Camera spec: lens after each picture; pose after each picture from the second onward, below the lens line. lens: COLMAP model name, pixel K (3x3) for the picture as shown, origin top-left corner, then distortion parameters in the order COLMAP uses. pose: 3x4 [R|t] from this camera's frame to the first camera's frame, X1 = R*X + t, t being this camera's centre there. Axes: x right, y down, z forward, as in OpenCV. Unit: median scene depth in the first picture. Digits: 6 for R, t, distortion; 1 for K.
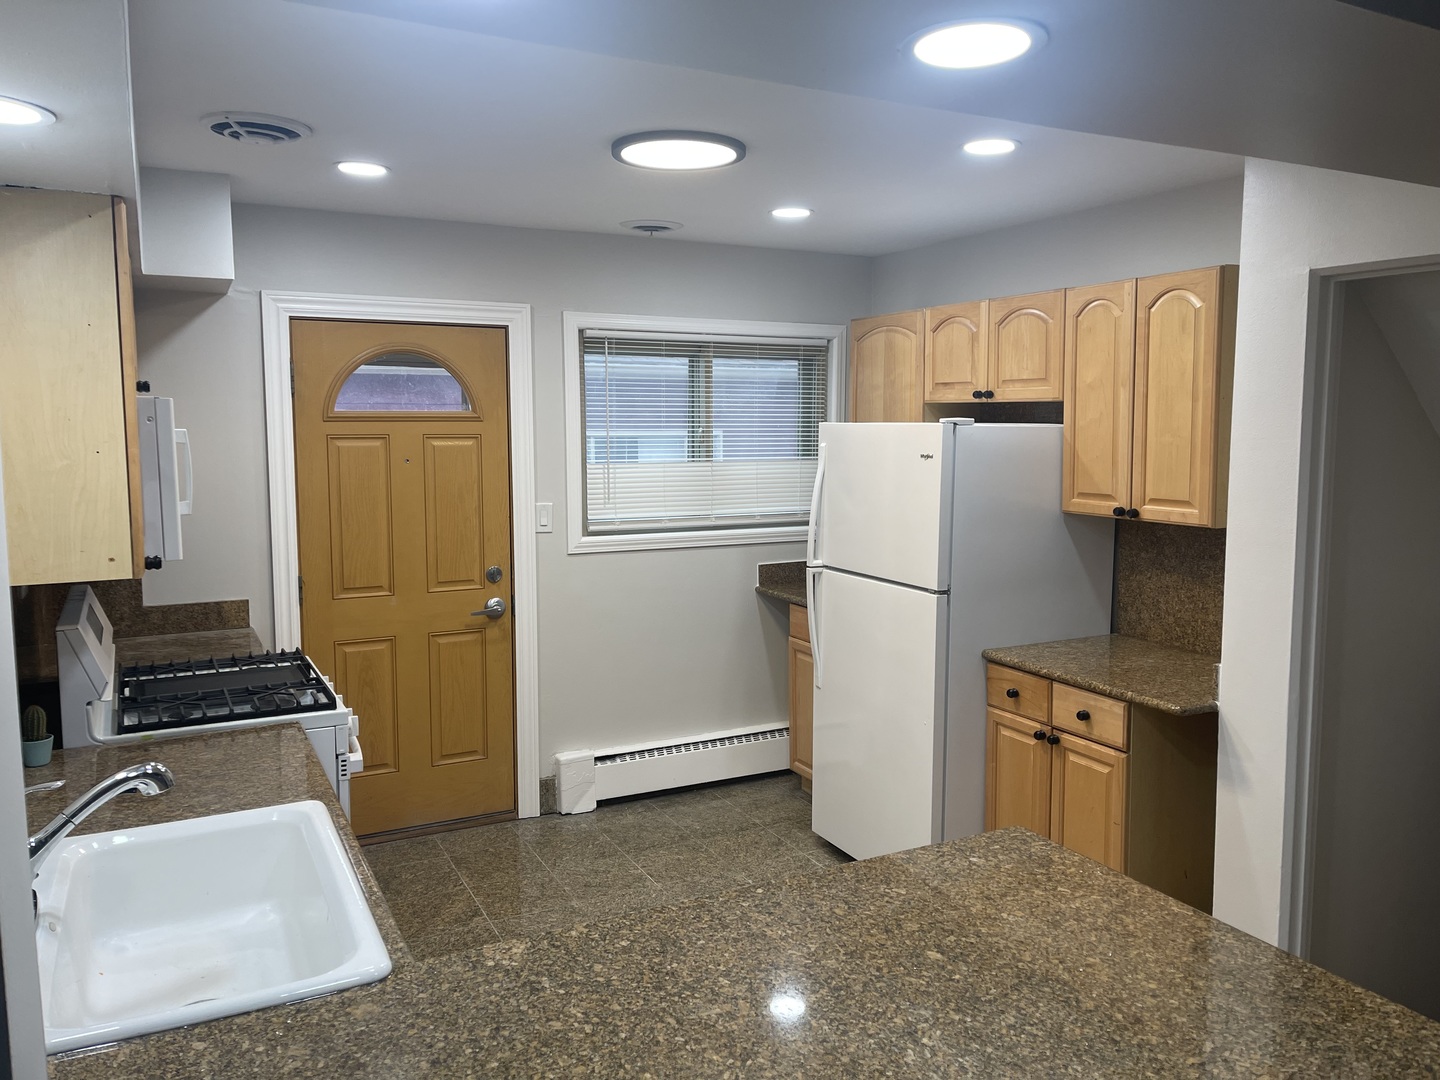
lens RADIAL K [[1082.0, 0, 728.4], [0, 1082.0, 528.6], [0, 0, 1]] dist [0.067538, -0.082648]
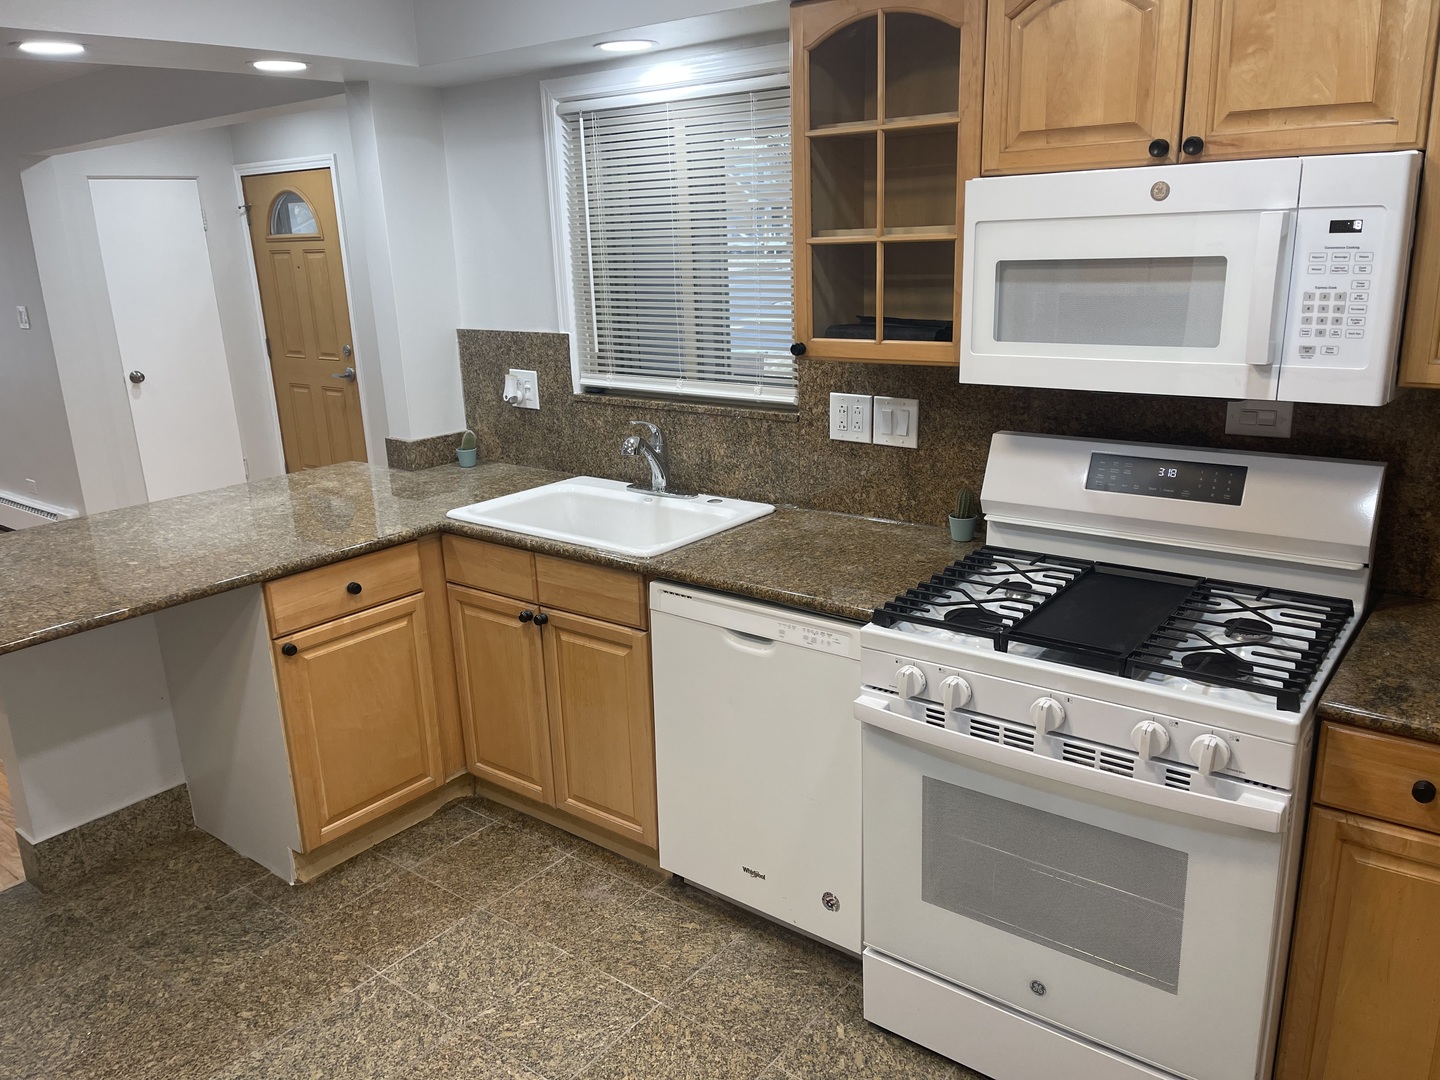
lens RADIAL K [[1082.0, 0, 720.2], [0, 1082.0, 550.0], [0, 0, 1]] dist [0.067538, -0.082648]
pose [[-0.909143, 0.146595, -0.389831, 0.007595], [-0.008333, 0.929416, 0.368940, -0.104110], [0.416400, 0.338668, -0.843751, 1.094834]]
